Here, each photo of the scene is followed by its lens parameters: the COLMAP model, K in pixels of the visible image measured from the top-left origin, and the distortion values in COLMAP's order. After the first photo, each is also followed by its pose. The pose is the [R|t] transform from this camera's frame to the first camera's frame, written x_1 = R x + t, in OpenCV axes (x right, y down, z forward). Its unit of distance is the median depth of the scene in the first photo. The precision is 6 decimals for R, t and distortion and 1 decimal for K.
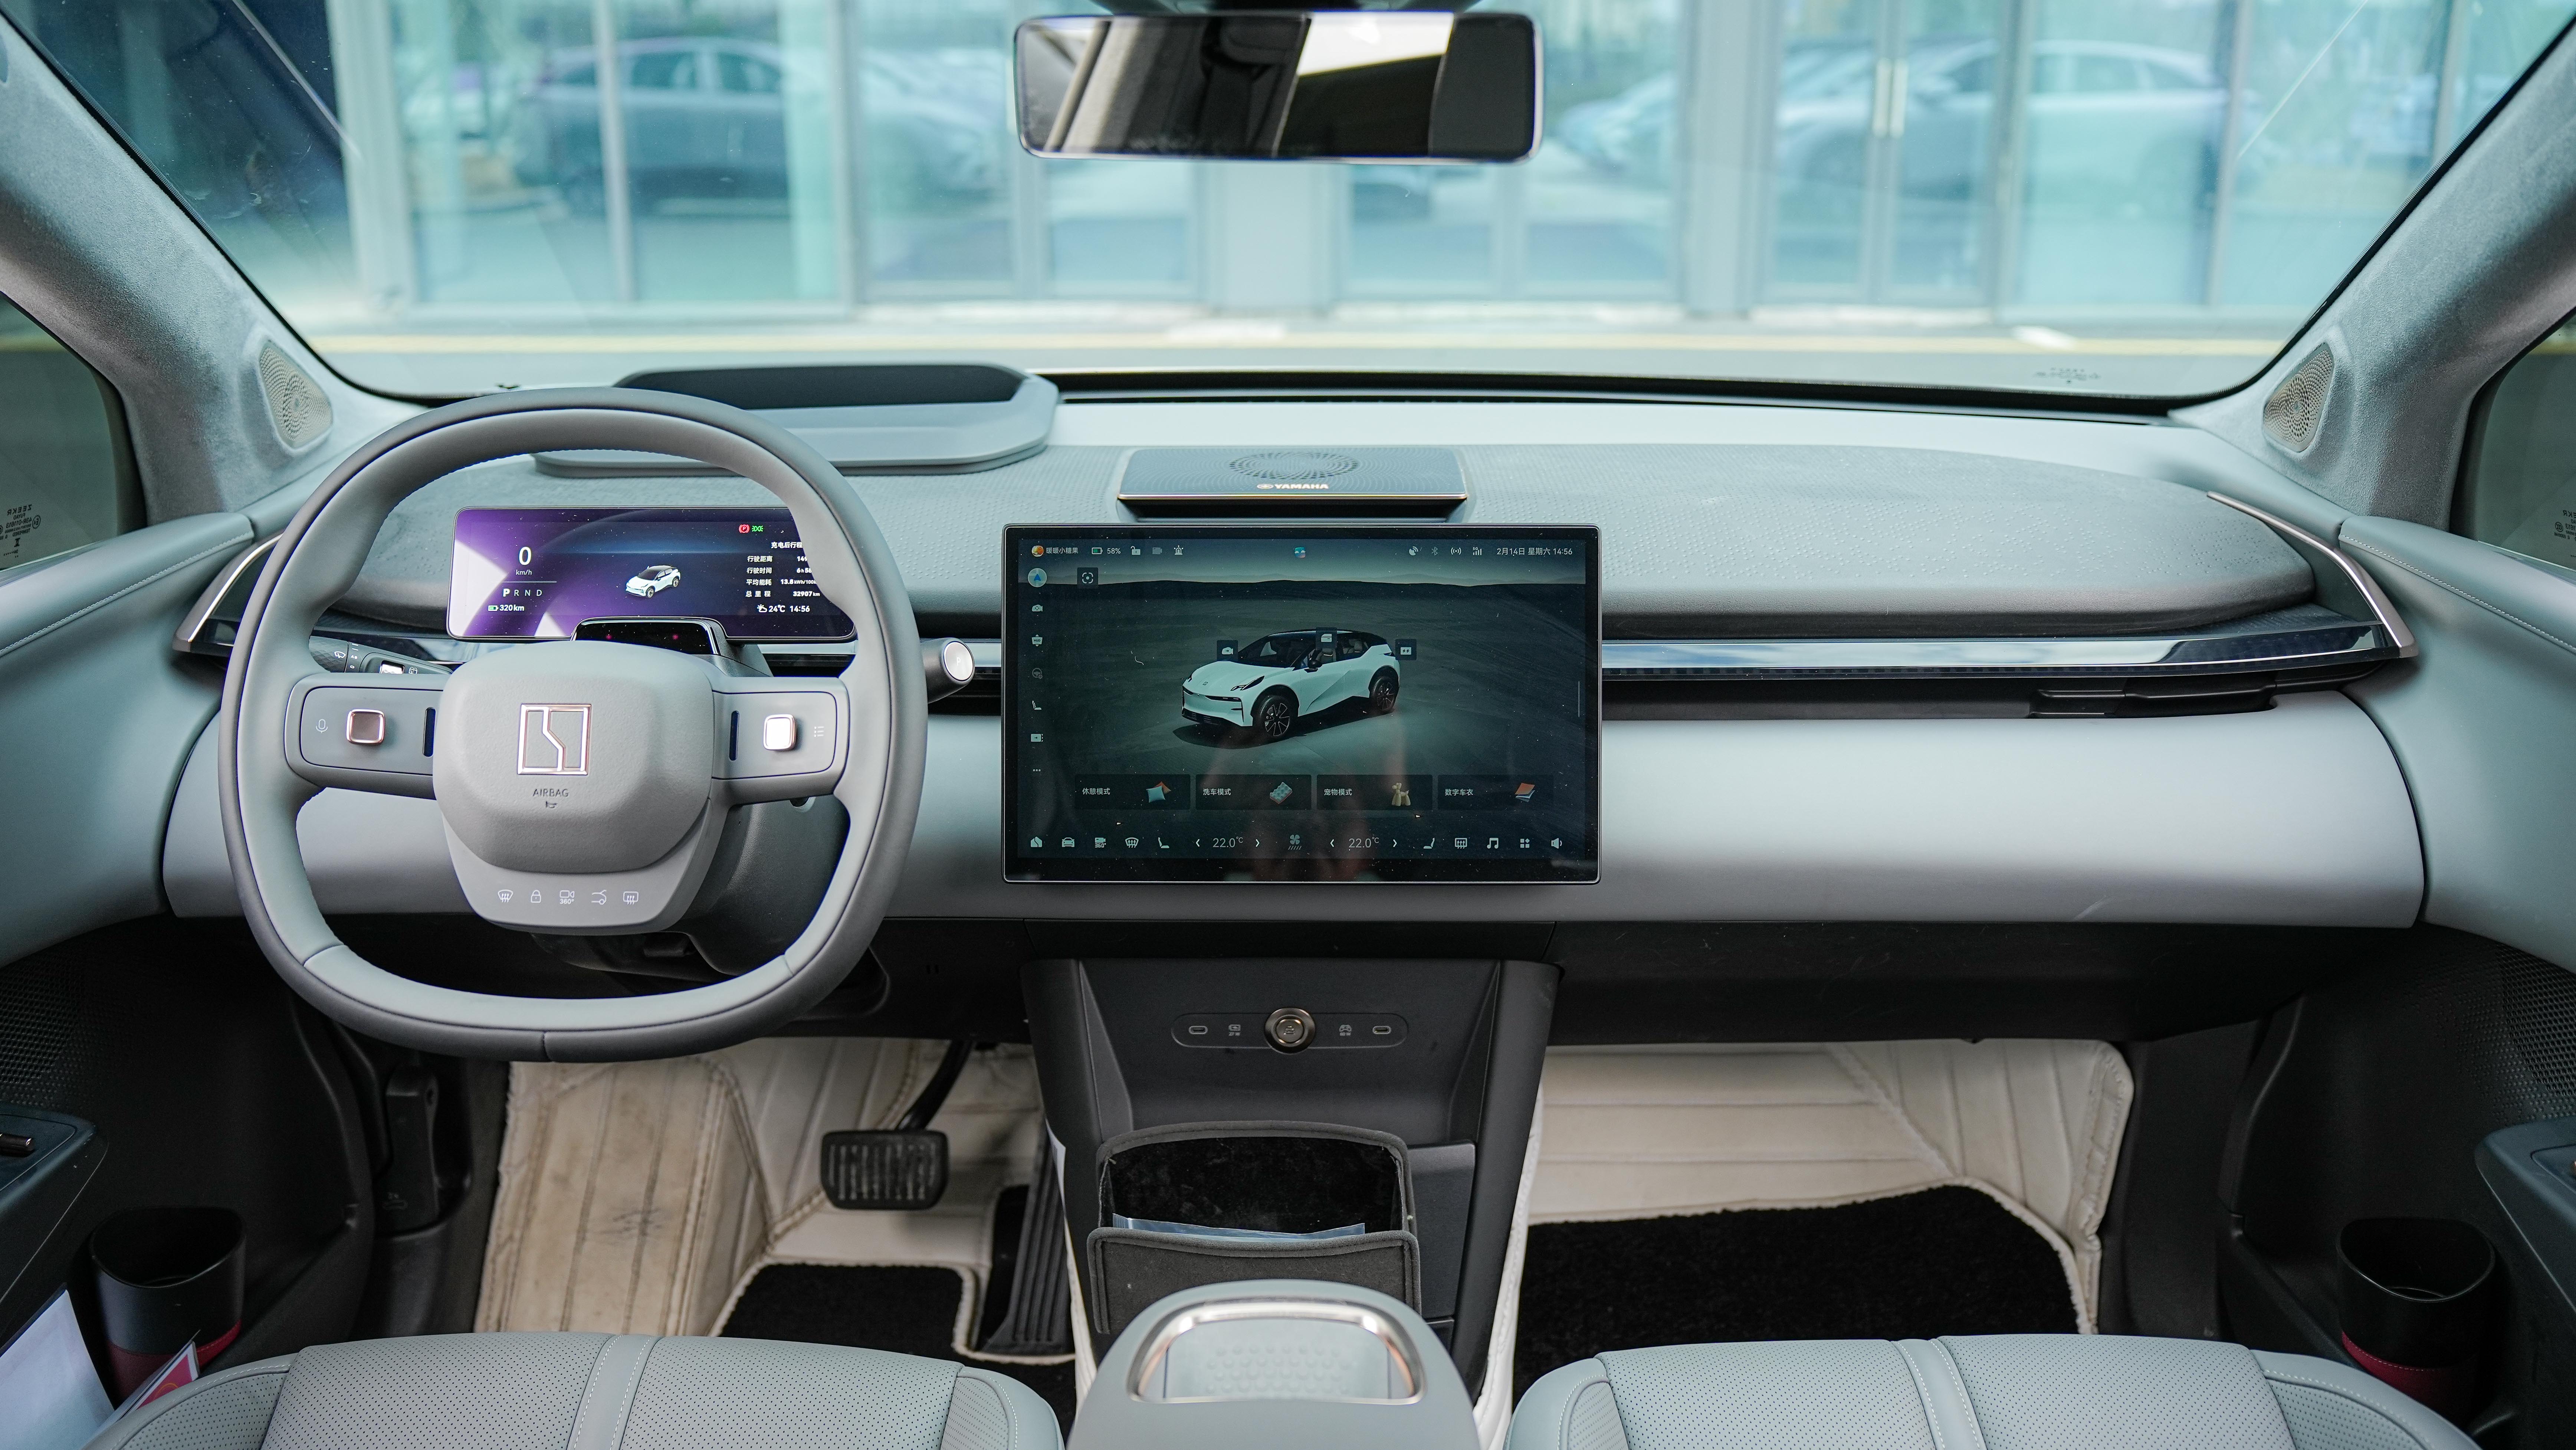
lens RADIAL K [[2070.7, 0, 1288.0], [0, 2070.7, 725.0], [0, 0, 1]] dist [-0.112381, 0.085425]
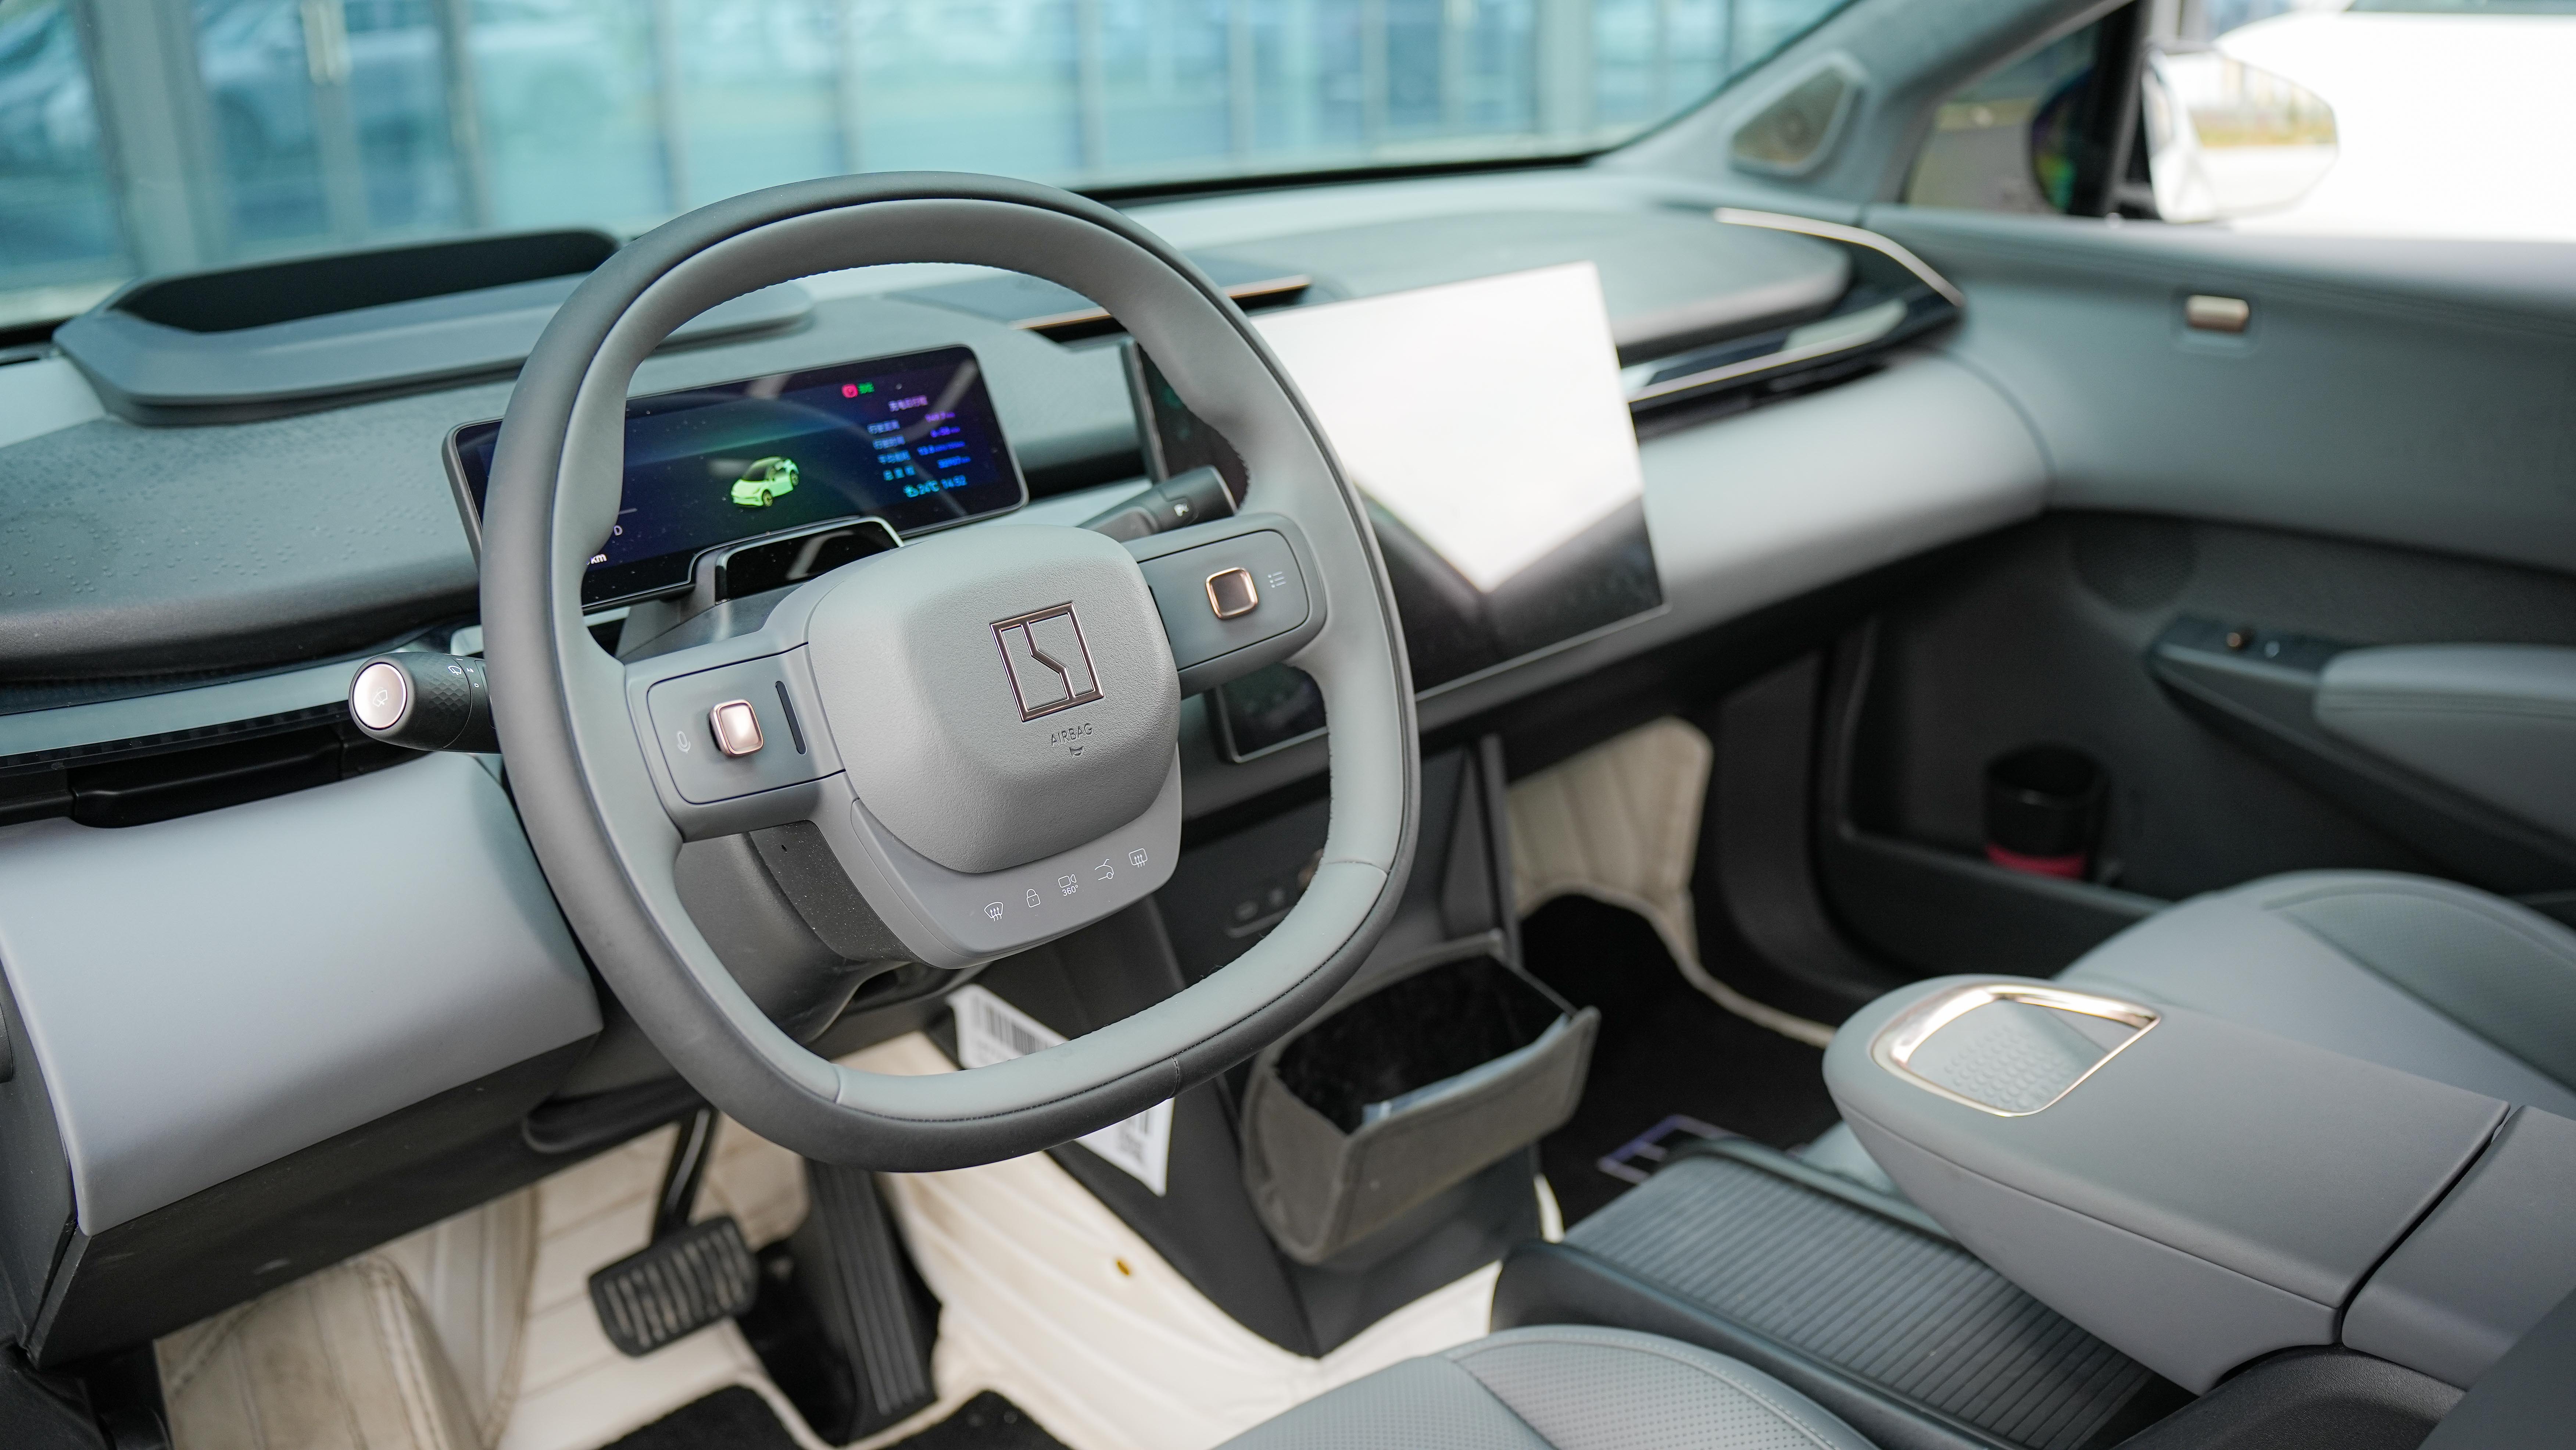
lens RADIAL K [[2070.5, 0, 1288.0], [0, 2070.5, 725.0], [0, 0, 1]] dist [-0.112381, 0.085425]
pose [[0.719024, -0.253299, 0.647182, -0.653971], [0.235624, 0.964912, 0.115875, -0.029431], [-0.653824, 0.069175, 0.753478, 0.360555]]
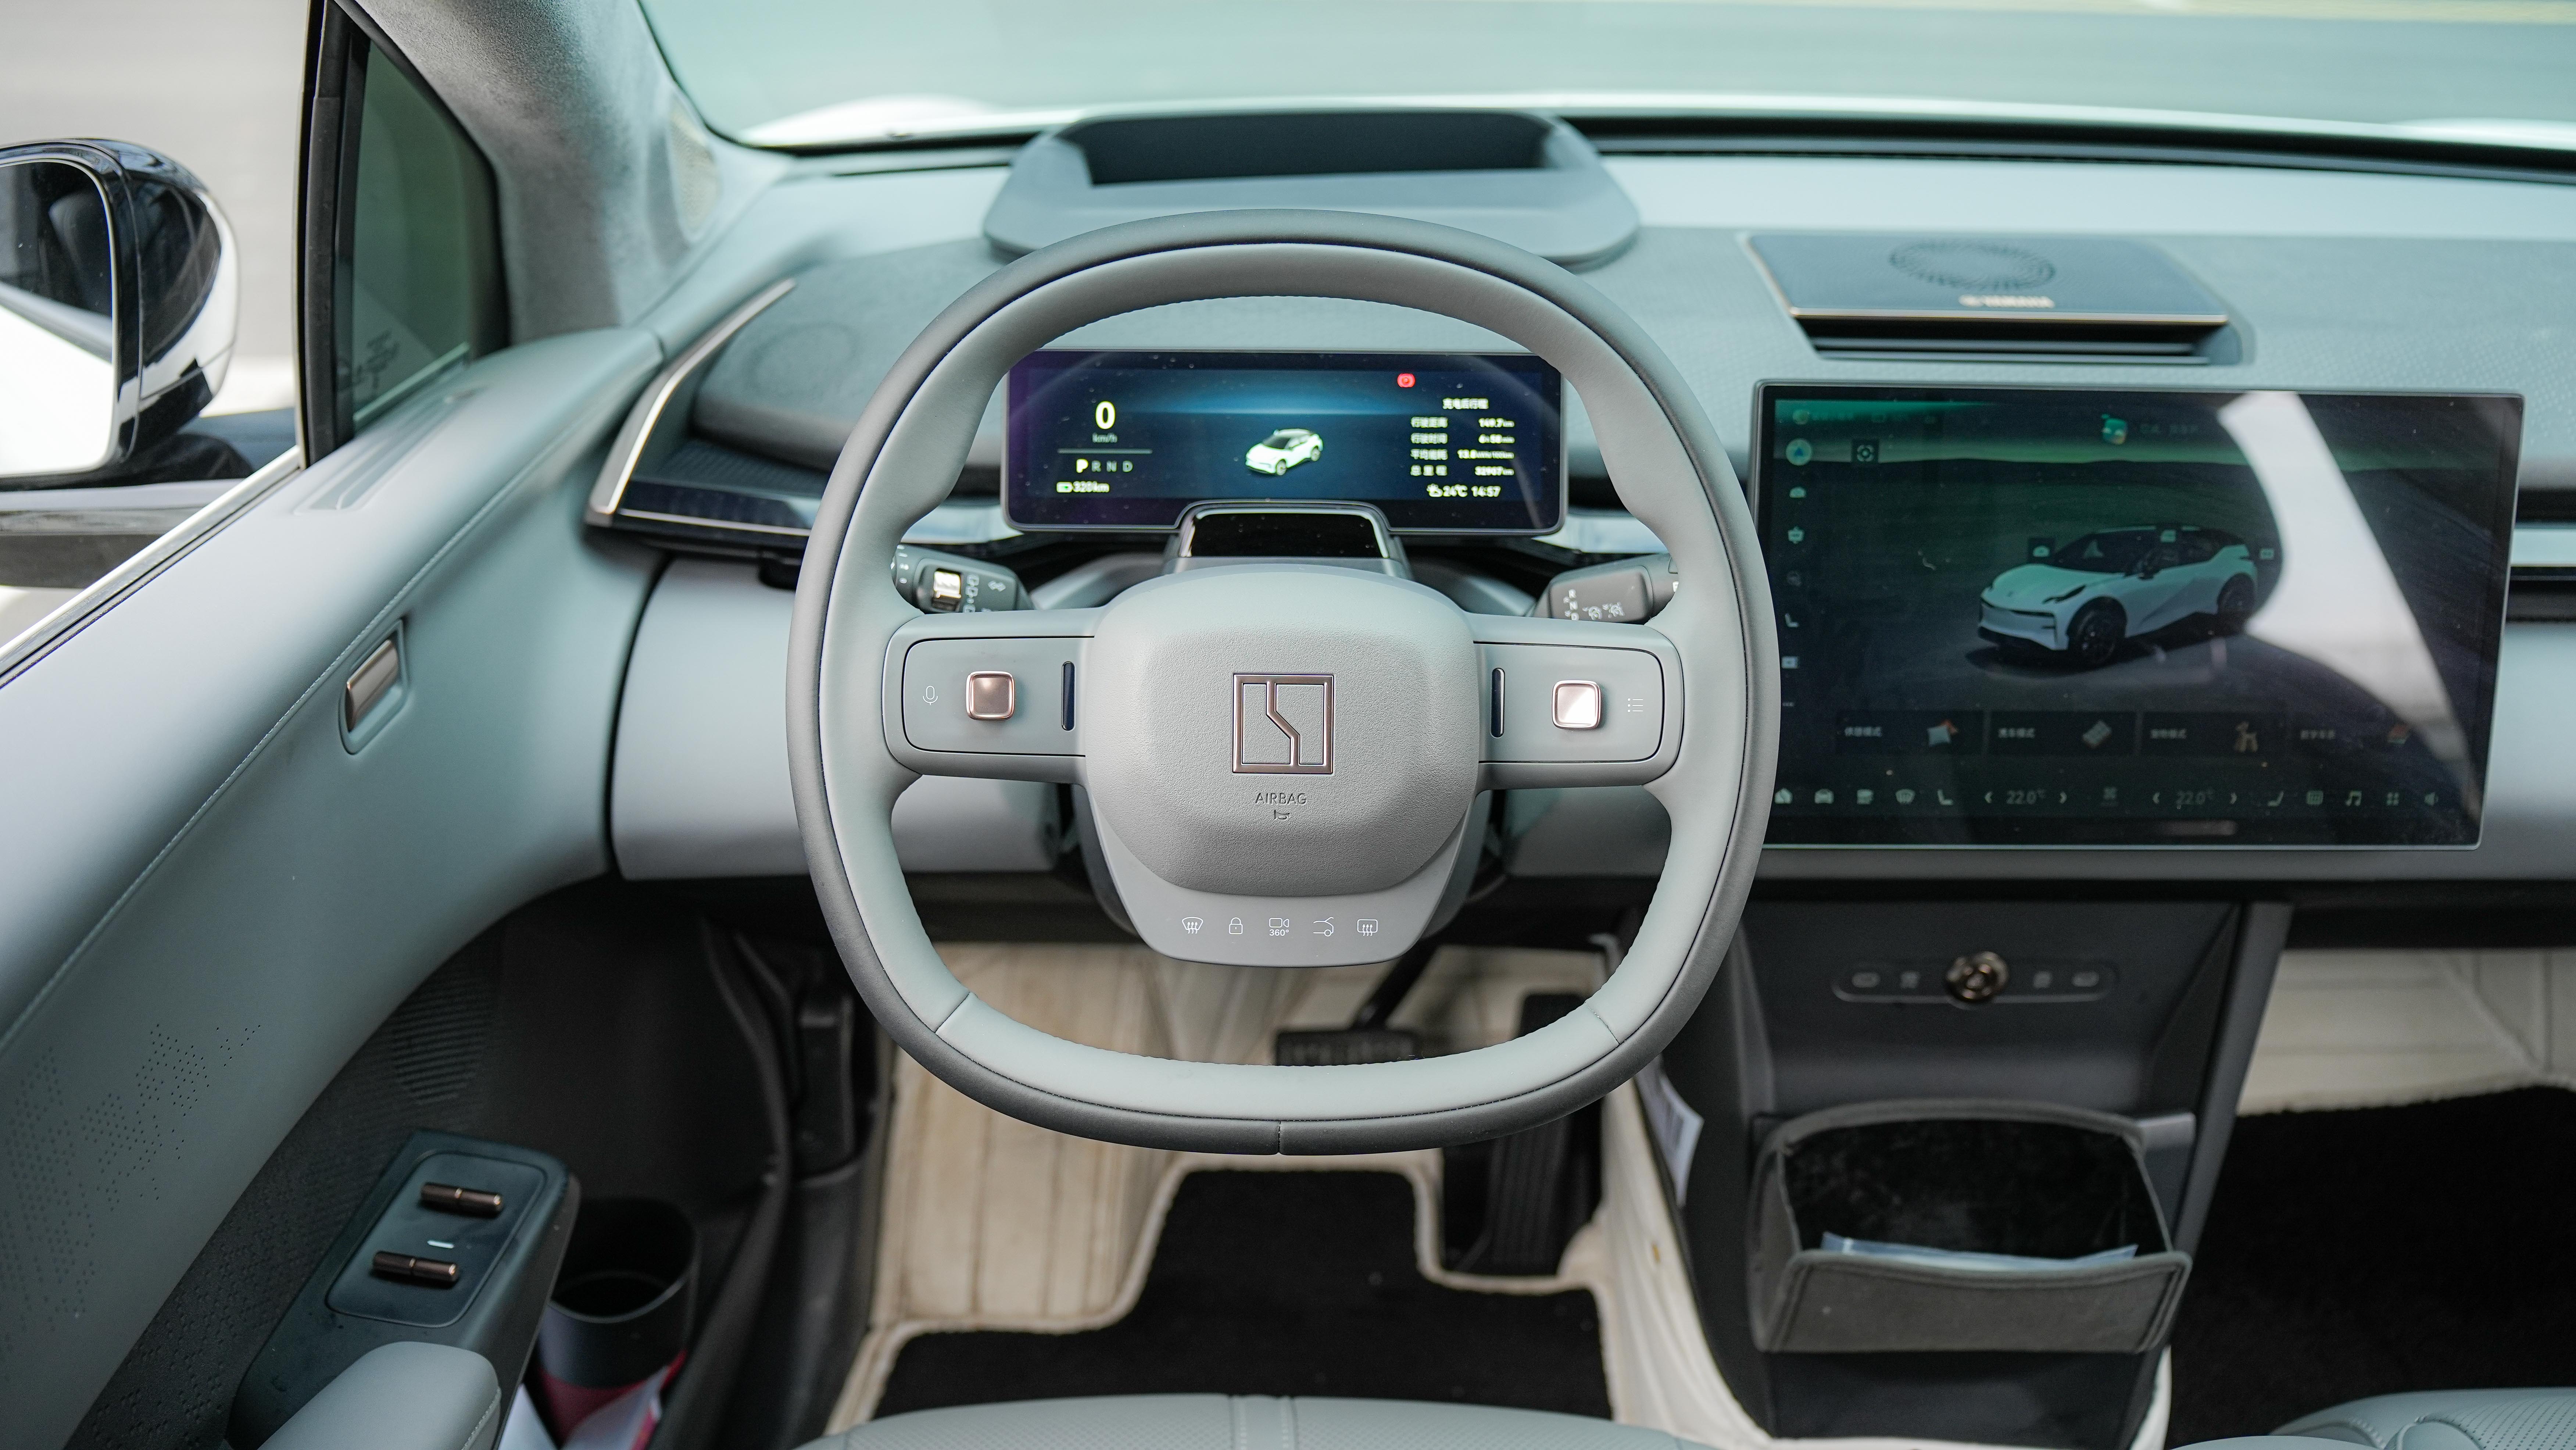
lens RADIAL K [[2070.5, 0, 1288.0], [0, 2070.5, 725.0], [0, 0, 1]] dist [-0.112381, 0.085425]
pose [[0.999991, 0.004150, 0.001217, -0.308181], [-0.004296, 0.985563, 0.169257, -0.099097], [-0.000497, -0.169260, 0.985571, 0.246203]]
